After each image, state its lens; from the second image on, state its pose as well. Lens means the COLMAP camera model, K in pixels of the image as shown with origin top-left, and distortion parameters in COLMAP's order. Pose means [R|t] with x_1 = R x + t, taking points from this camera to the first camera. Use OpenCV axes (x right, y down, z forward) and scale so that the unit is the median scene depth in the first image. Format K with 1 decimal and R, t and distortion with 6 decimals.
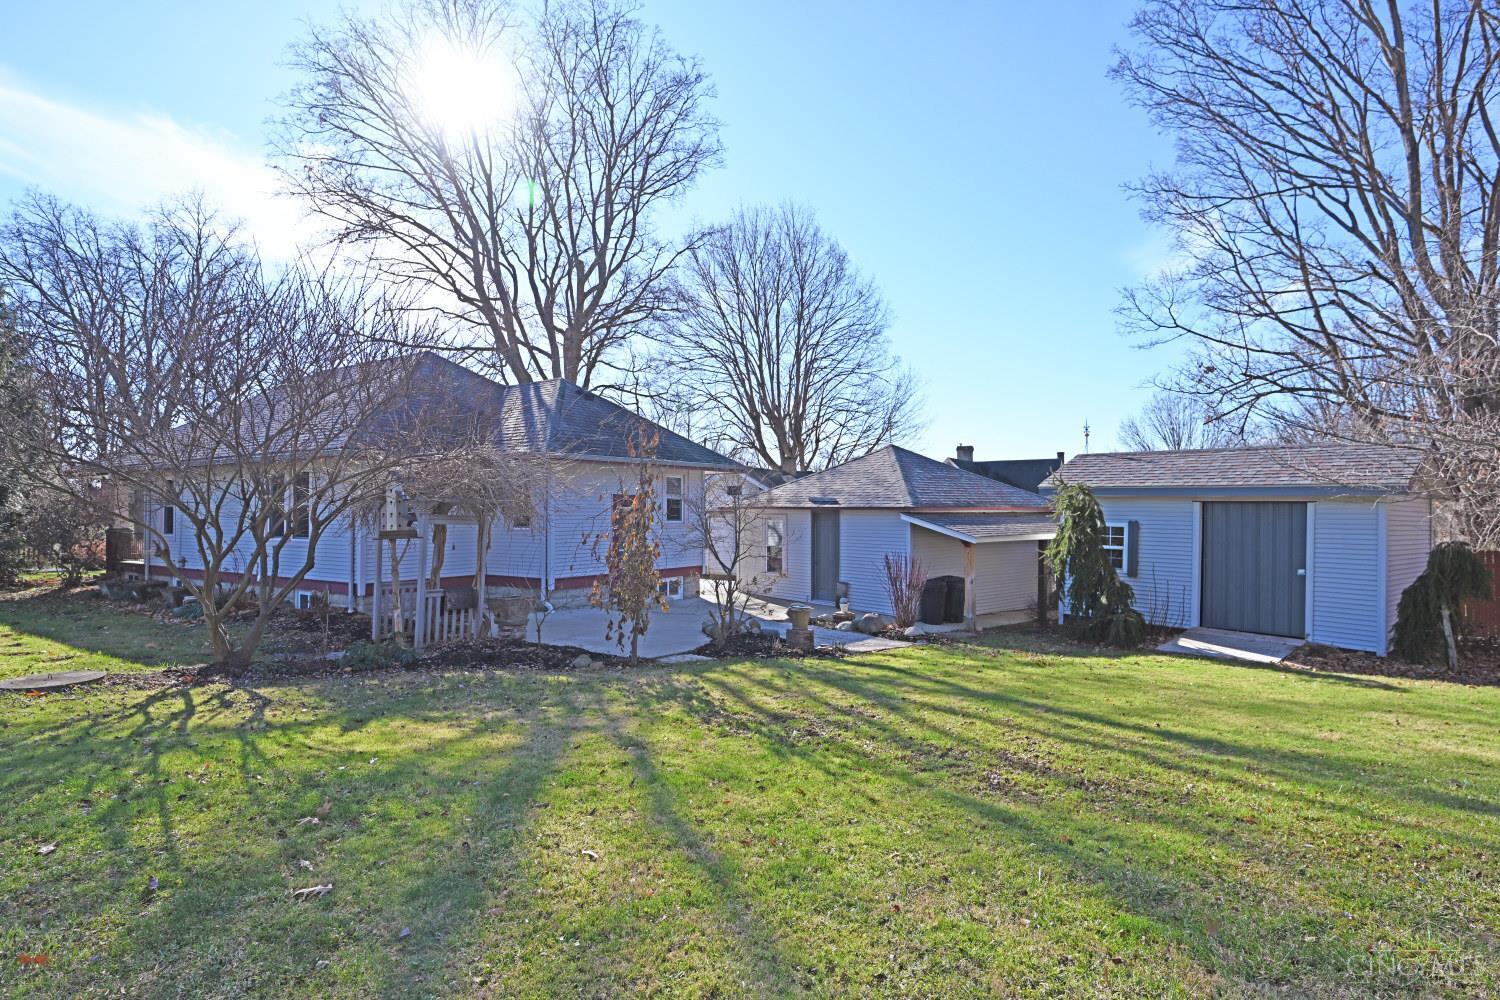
lens RADIAL K [[796.7, 0, 750.0], [0, 796.7, 500.0], [0, 0, 1]] dist [-0.002711, -0.000766]
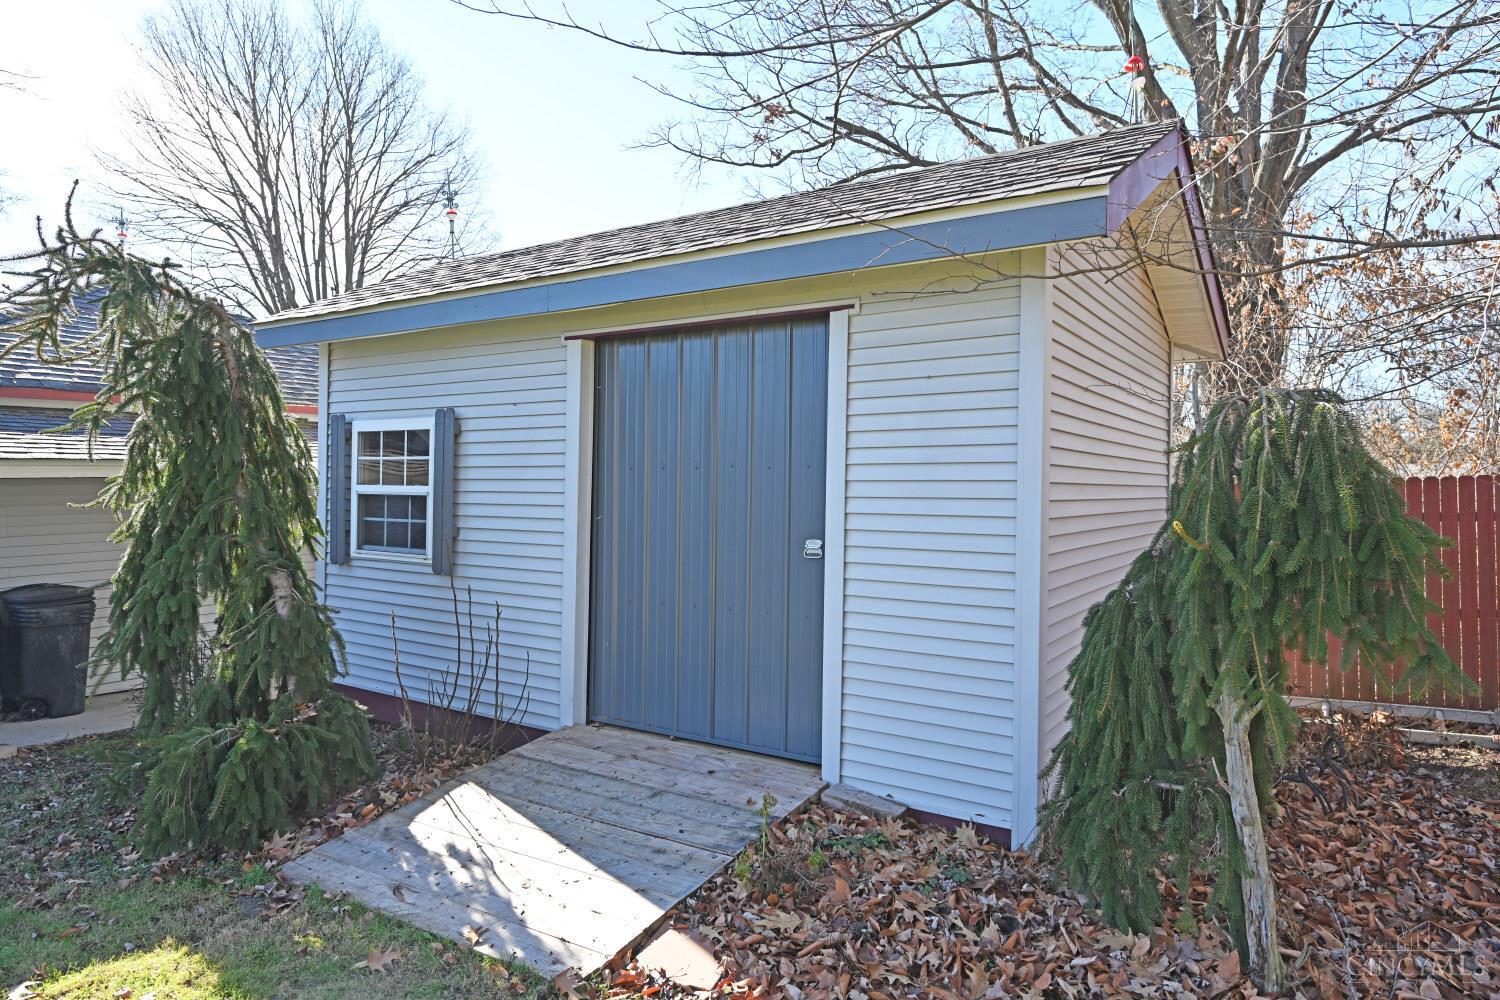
lens RADIAL K [[907.5, 0, 750.0], [0, 907.5, 500.0], [0, 0, 1]] dist [0.000368, -0.000134]
pose [[0.959477, -0.019212, 0.281132, 0.571289], [0.008397, 0.999179, 0.039621, 0.058343], [-0.281663, -0.035655, 0.958851, 0.675031]]
